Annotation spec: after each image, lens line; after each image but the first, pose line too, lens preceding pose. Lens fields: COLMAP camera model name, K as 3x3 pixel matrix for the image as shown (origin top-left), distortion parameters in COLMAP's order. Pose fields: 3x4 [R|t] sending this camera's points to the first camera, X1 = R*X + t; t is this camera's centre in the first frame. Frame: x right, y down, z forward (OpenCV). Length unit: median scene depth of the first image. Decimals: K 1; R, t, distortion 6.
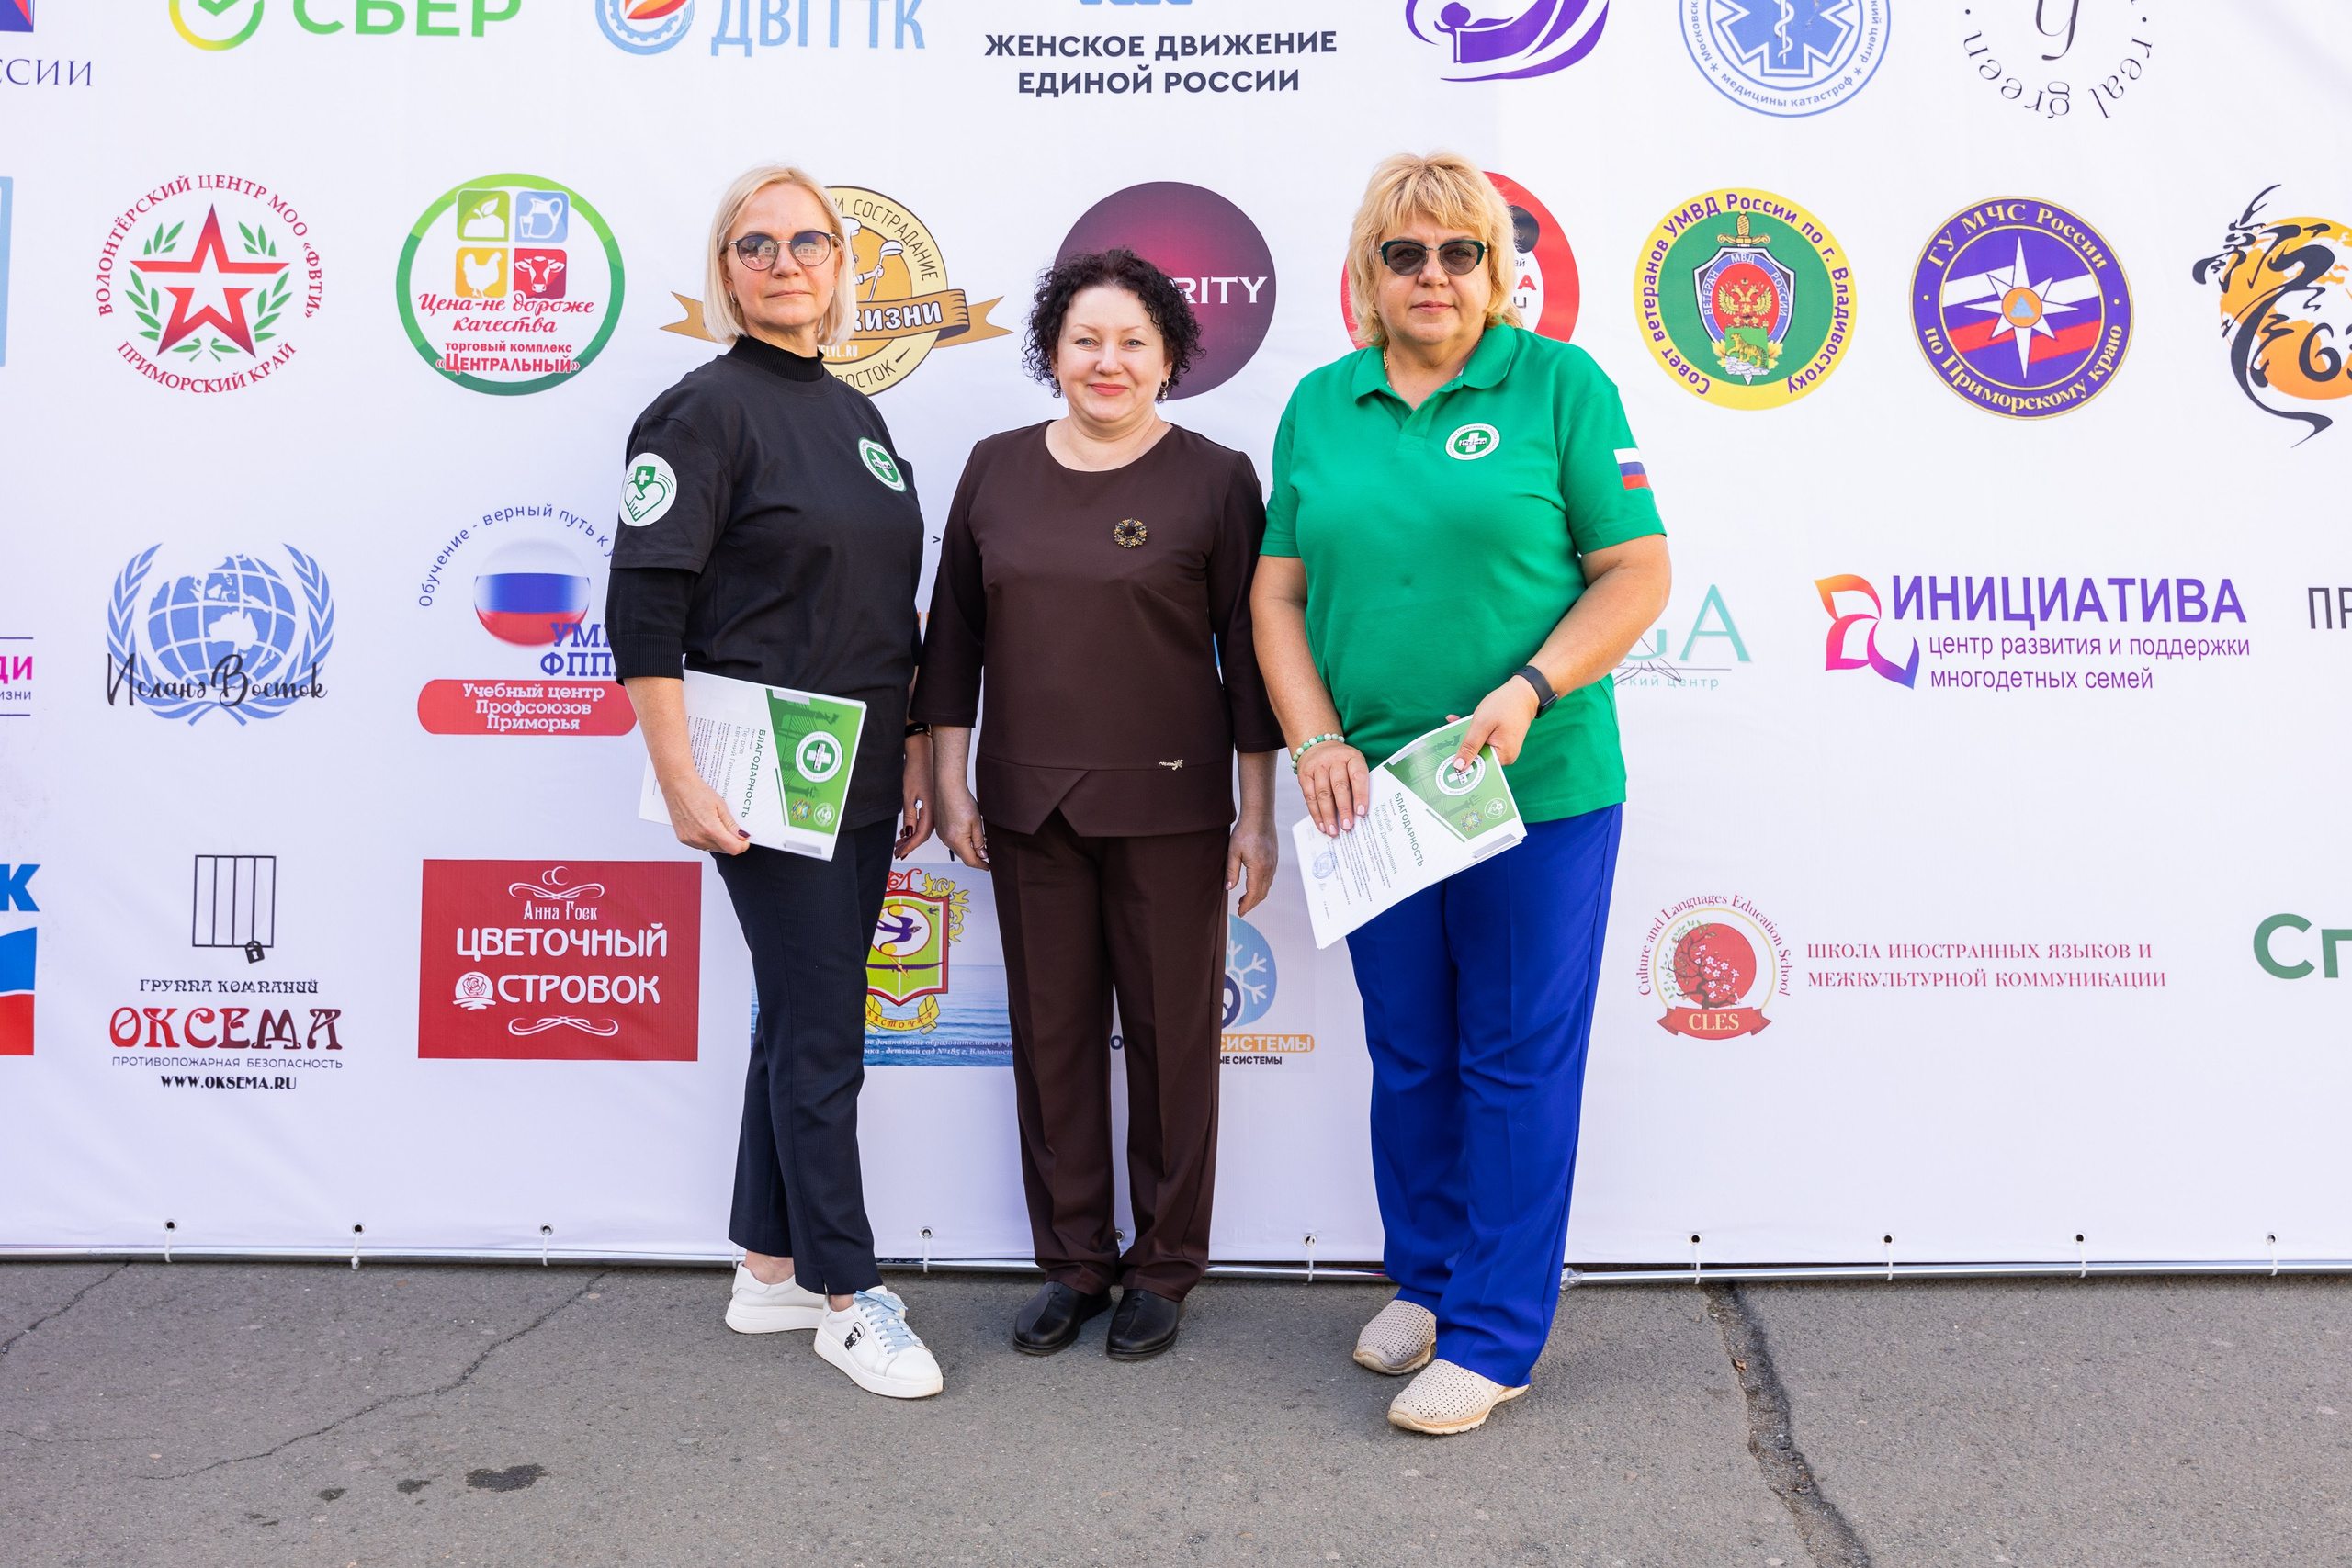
lens RADIAL K [[2457.2, 0, 1178.7], [0, 2457.2, 772.8], [0, 0, 1]] dist [-0.011323, 0.000000]
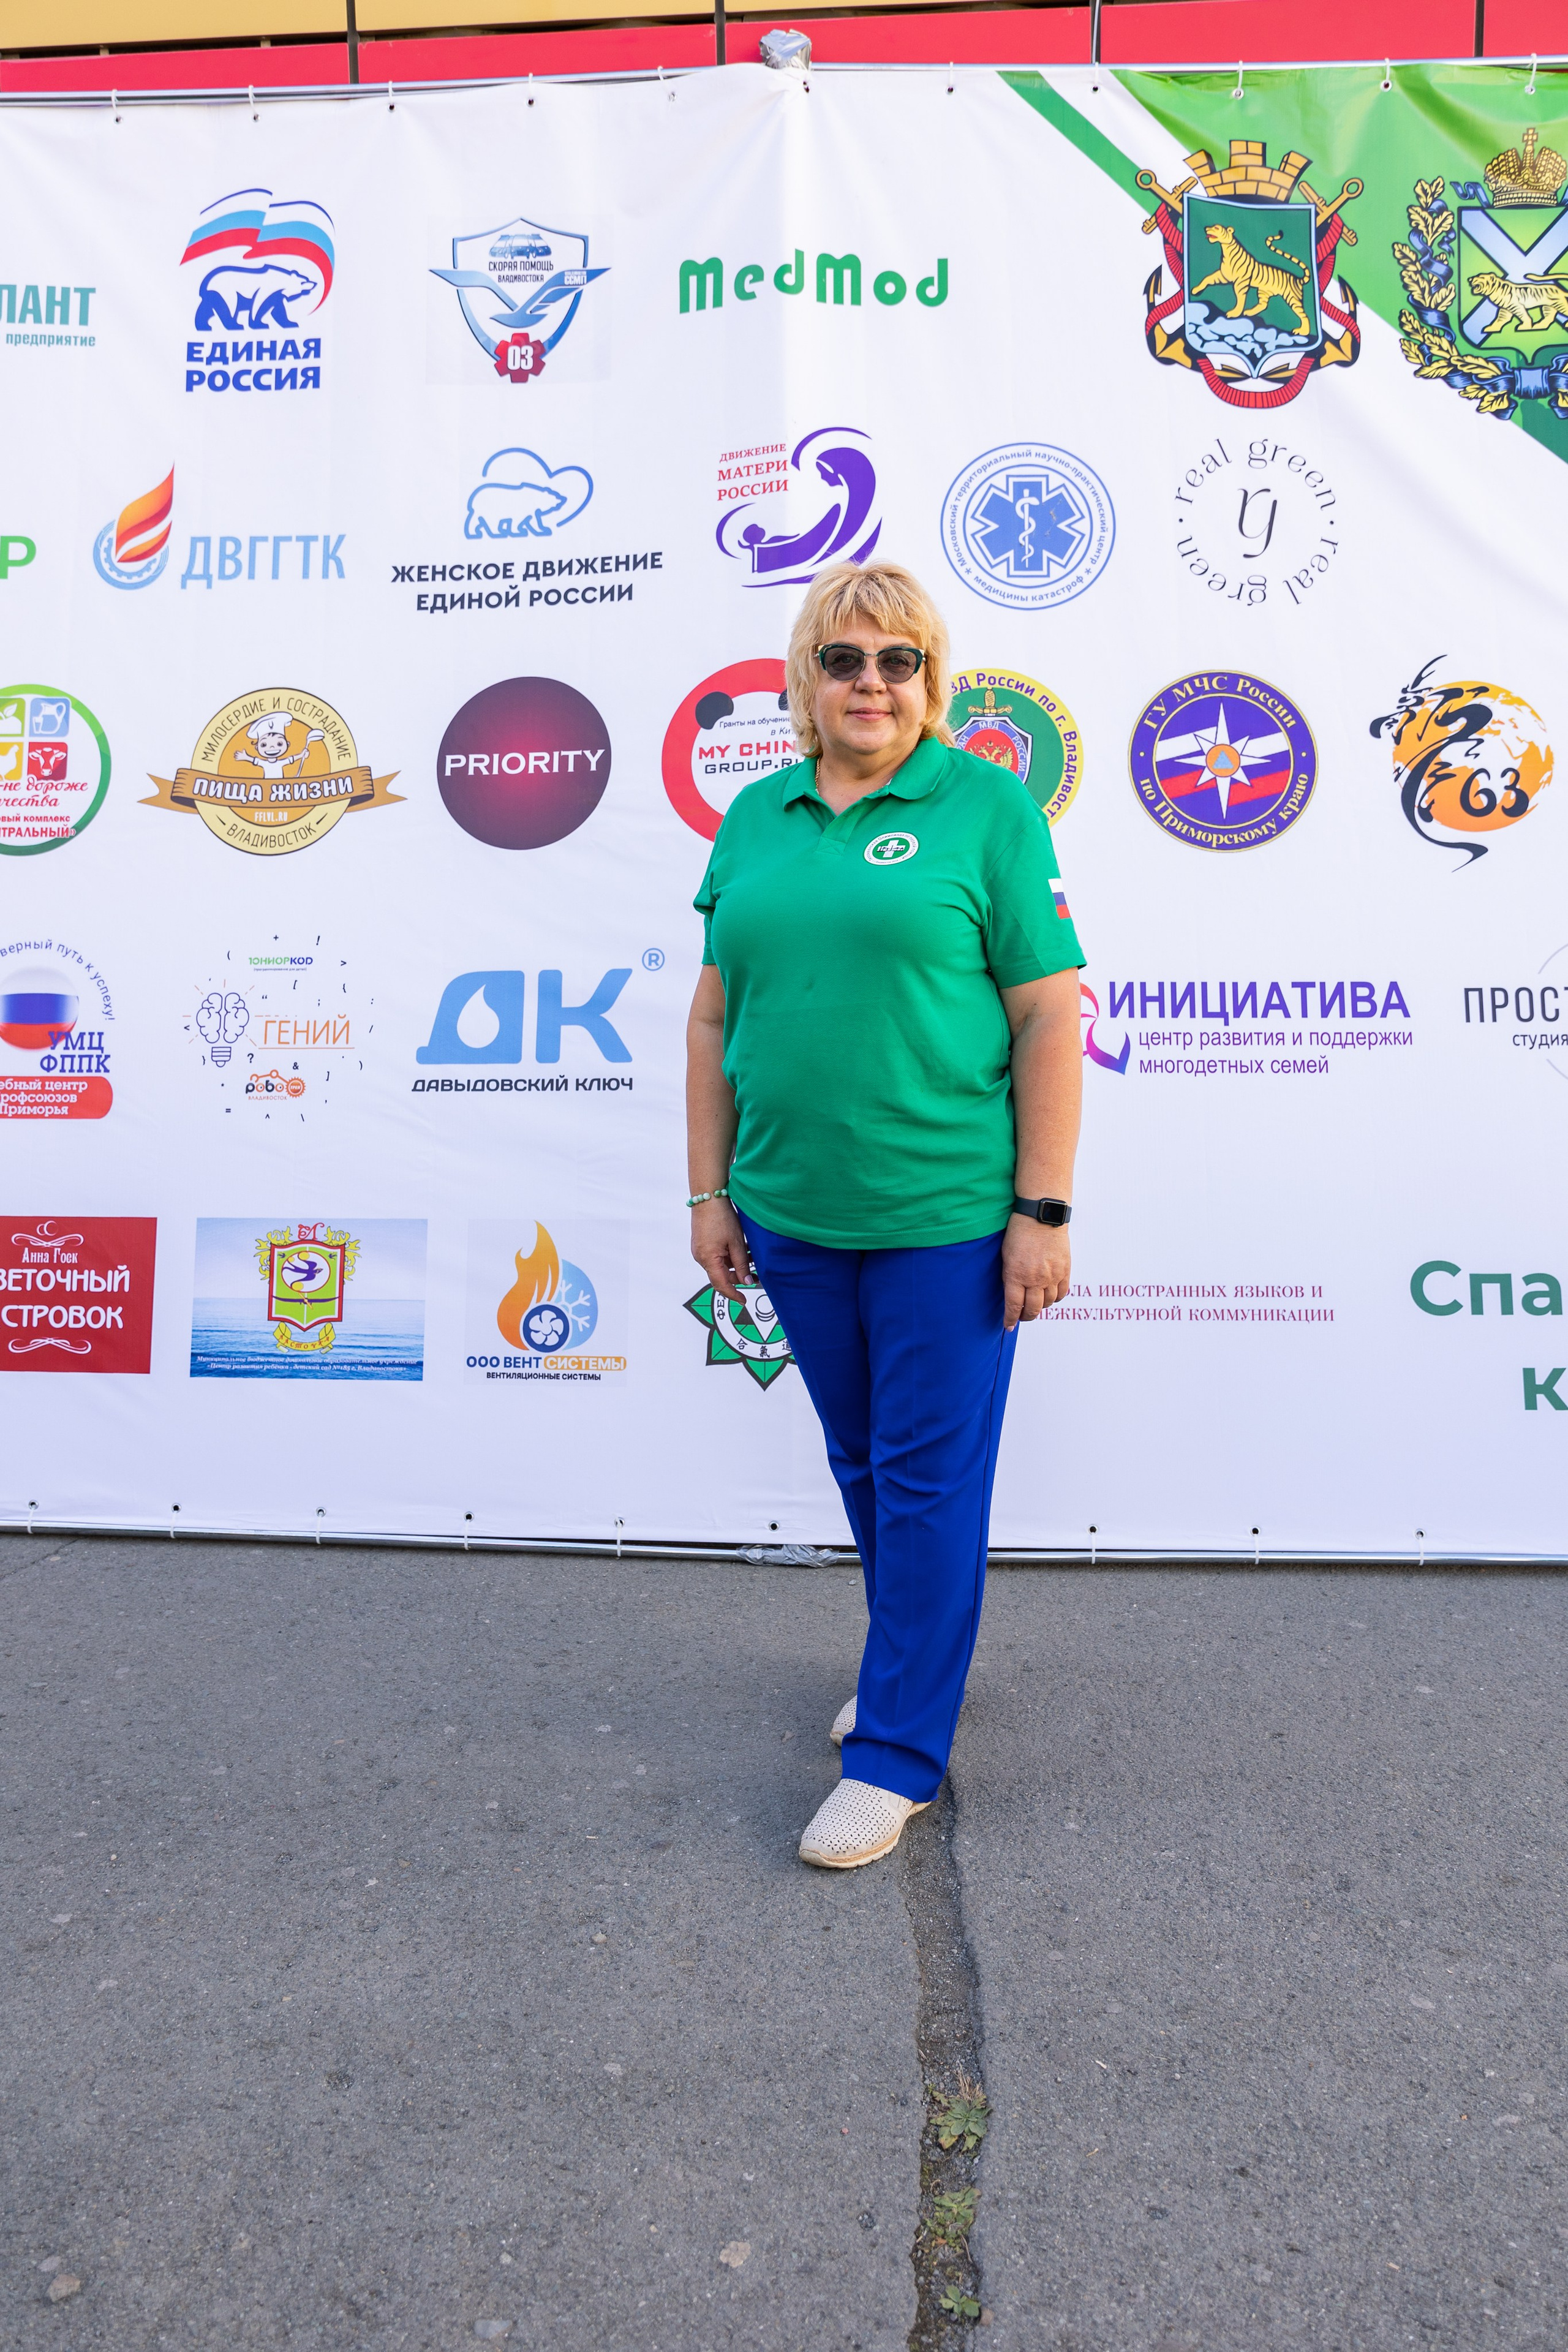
lens RADIAL K [[1654.6, 0, 773.3], [0, 1654.6, 1179.2], [0, 0, 1]] dist [-0.009822, 0.002630]
pose [[0.996495, -0.002203, -0.083619, 0.191854], [0.002312, 0.999997, 0.001209, 0.015816], [0.083616, -0.001398, 0.996497, 0.168901]]
